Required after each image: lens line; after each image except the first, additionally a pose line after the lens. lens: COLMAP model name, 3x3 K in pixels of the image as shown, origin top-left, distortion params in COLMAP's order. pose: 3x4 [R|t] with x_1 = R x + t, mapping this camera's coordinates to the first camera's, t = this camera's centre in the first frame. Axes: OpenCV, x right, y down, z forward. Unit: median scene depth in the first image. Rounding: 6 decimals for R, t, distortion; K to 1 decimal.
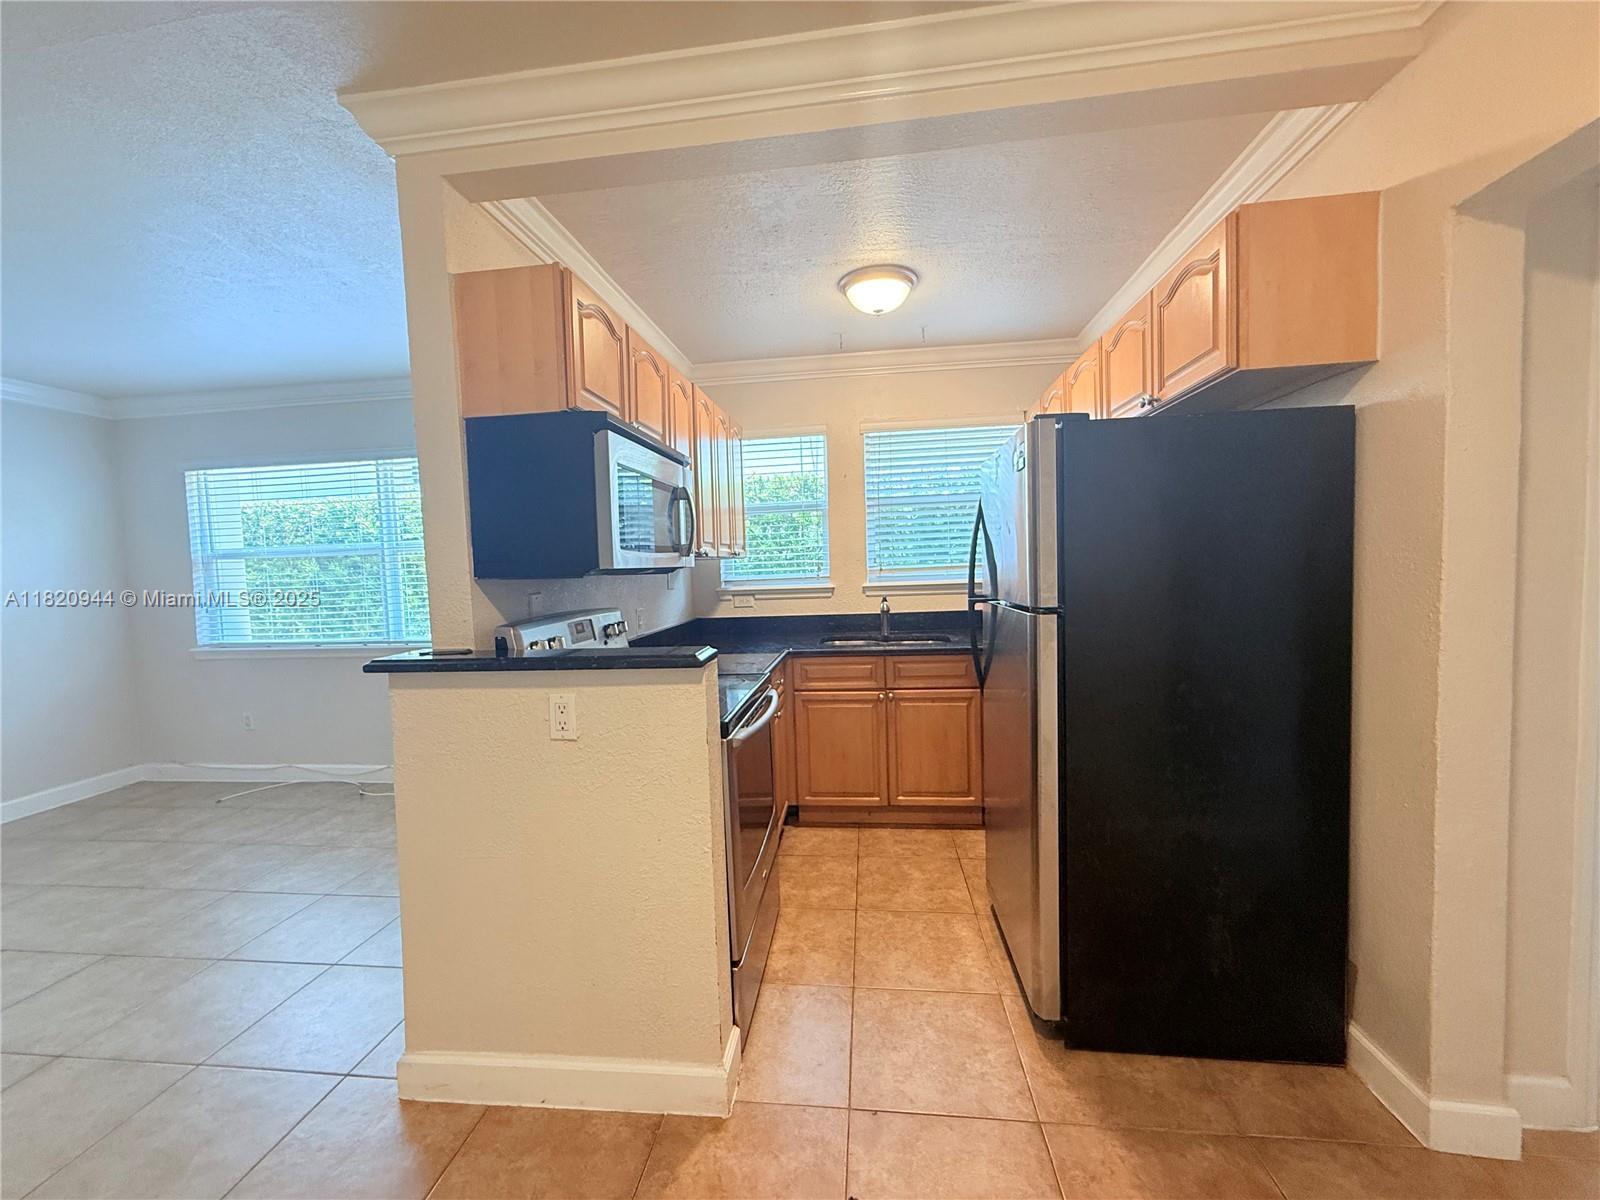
lens RADIAL K [[642.5, 0, 801.9], [0, 642.5, 601.6], [0, 0, 1]] dist [-0.004839, 0.000189]
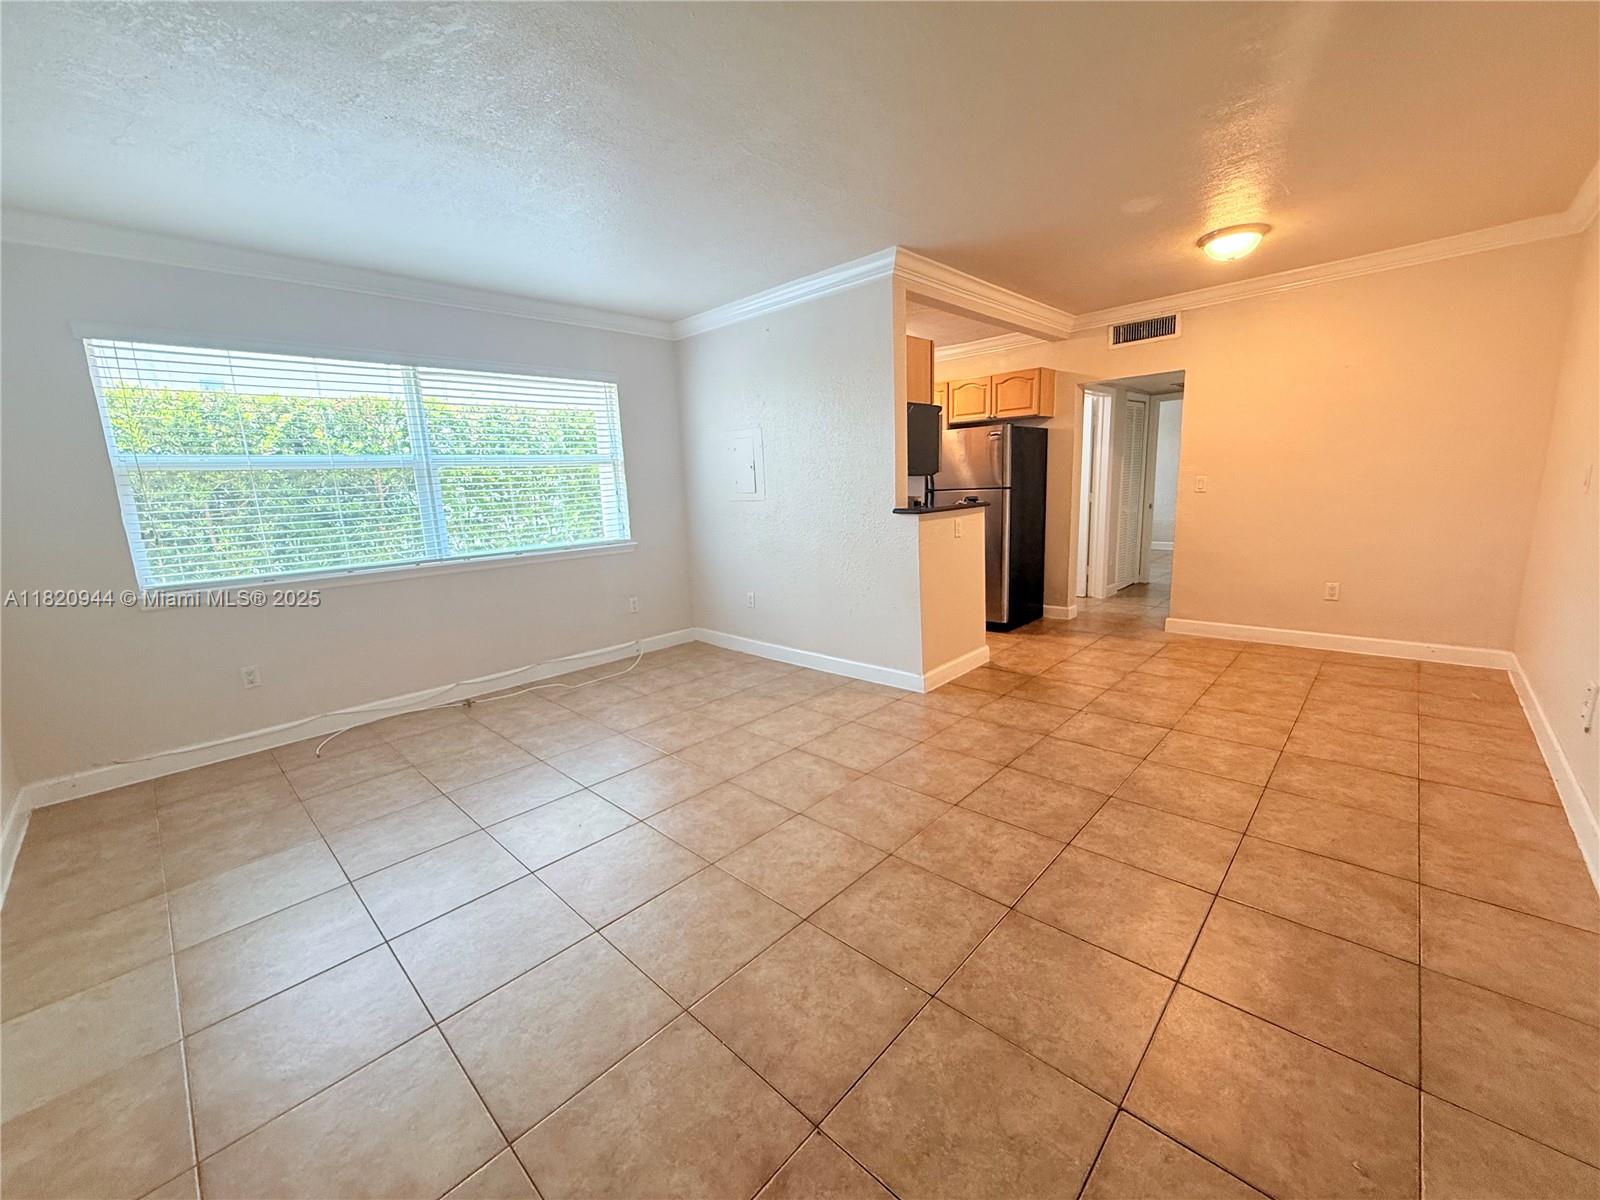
lens RADIAL K [[642.5, 0, 795.8], [0, 642.5, 593.0], [0, 0, 1]] dist [-0.004839, 0.000189]
pose [[0.596186, -0.126746, 0.792779, -1.448352], [0.069159, 0.991897, 0.106571, 0.061924], [-0.799862, -0.008708, 0.600120, -0.022765]]
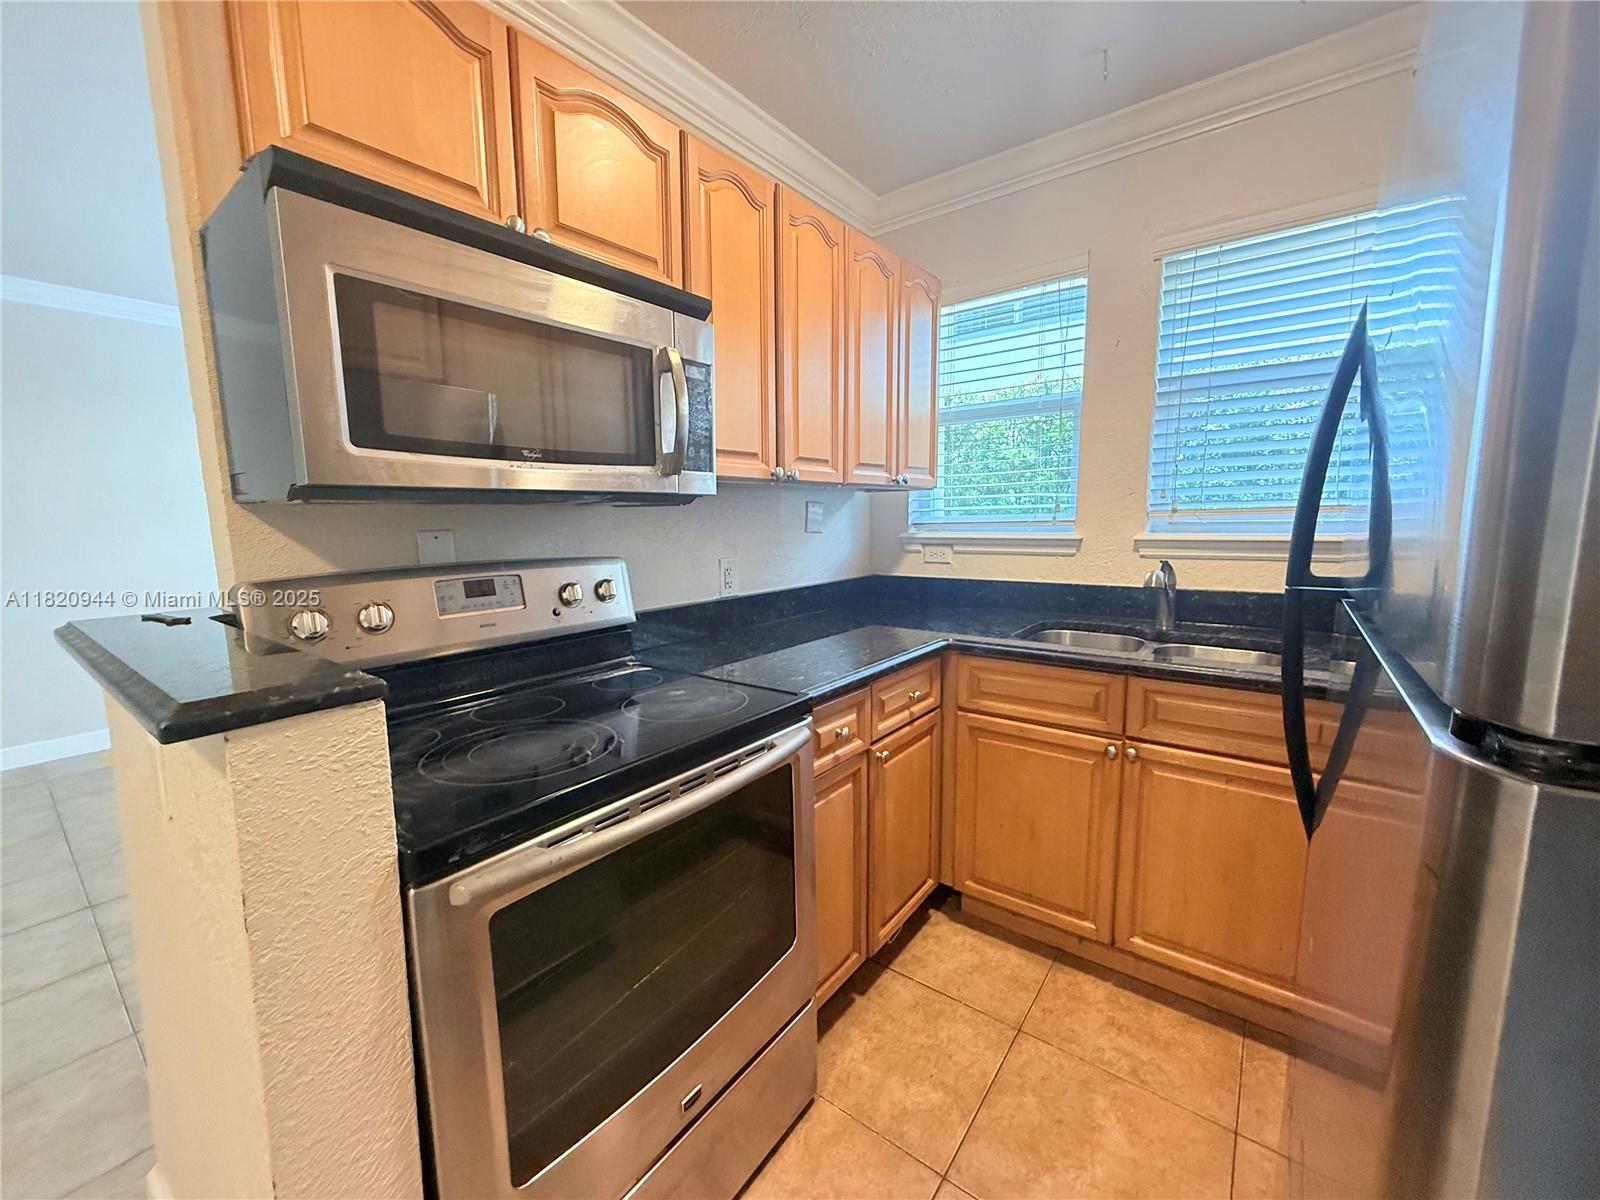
lens RADIAL K [[642.5, 0, 789.2], [0, 642.5, 595.8], [0, 0, 1]] dist [-0.004839, 0.000189]
pose [[0.852752, 0.087715, -0.514898, 0.155724], [-0.045250, 0.994498, 0.094474, -0.016619], [0.520352, -0.057264, 0.852030, 0.411288]]
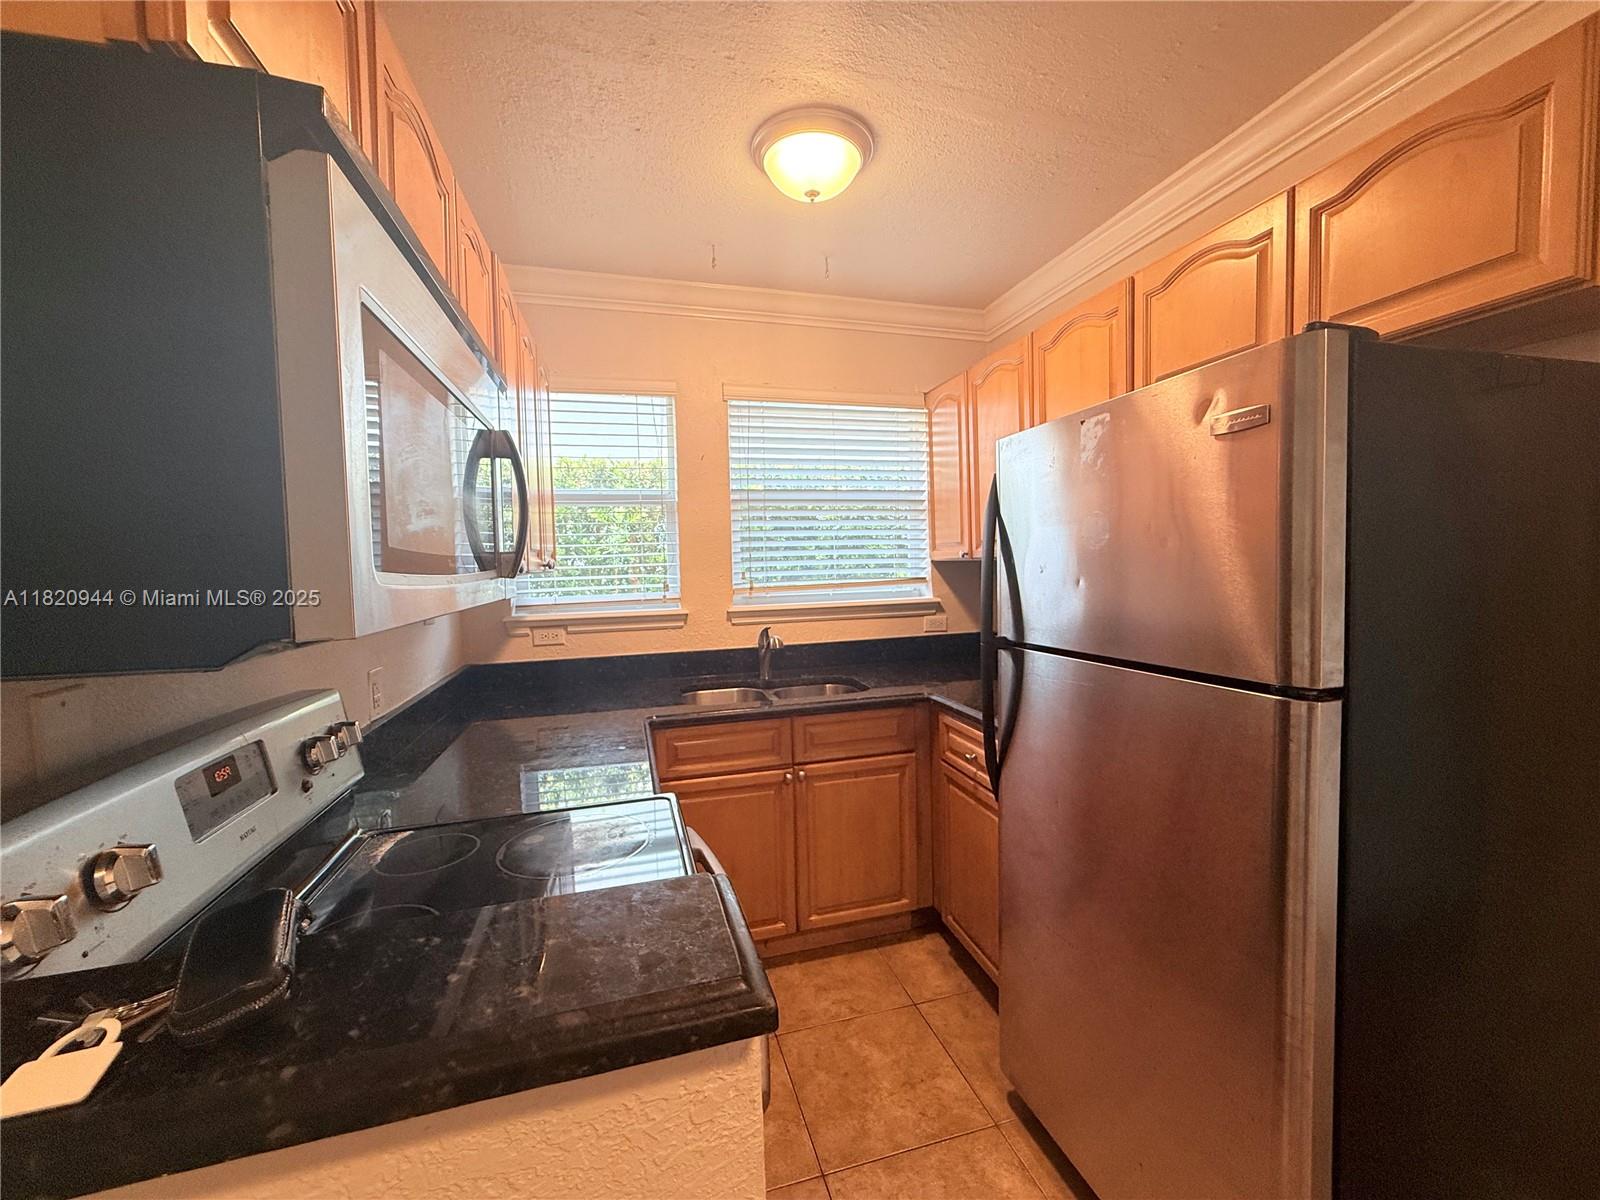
lens RADIAL K [[642.5, 0, 800.8], [0, 642.5, 600.1], [0, 0, 1]] dist [-0.004839, 0.000189]
pose [[0.929145, -0.011180, 0.369548, -0.113367], [0.015012, 0.999859, -0.007496, -0.034852], [-0.369412, 0.012513, 0.929182, 0.351904]]
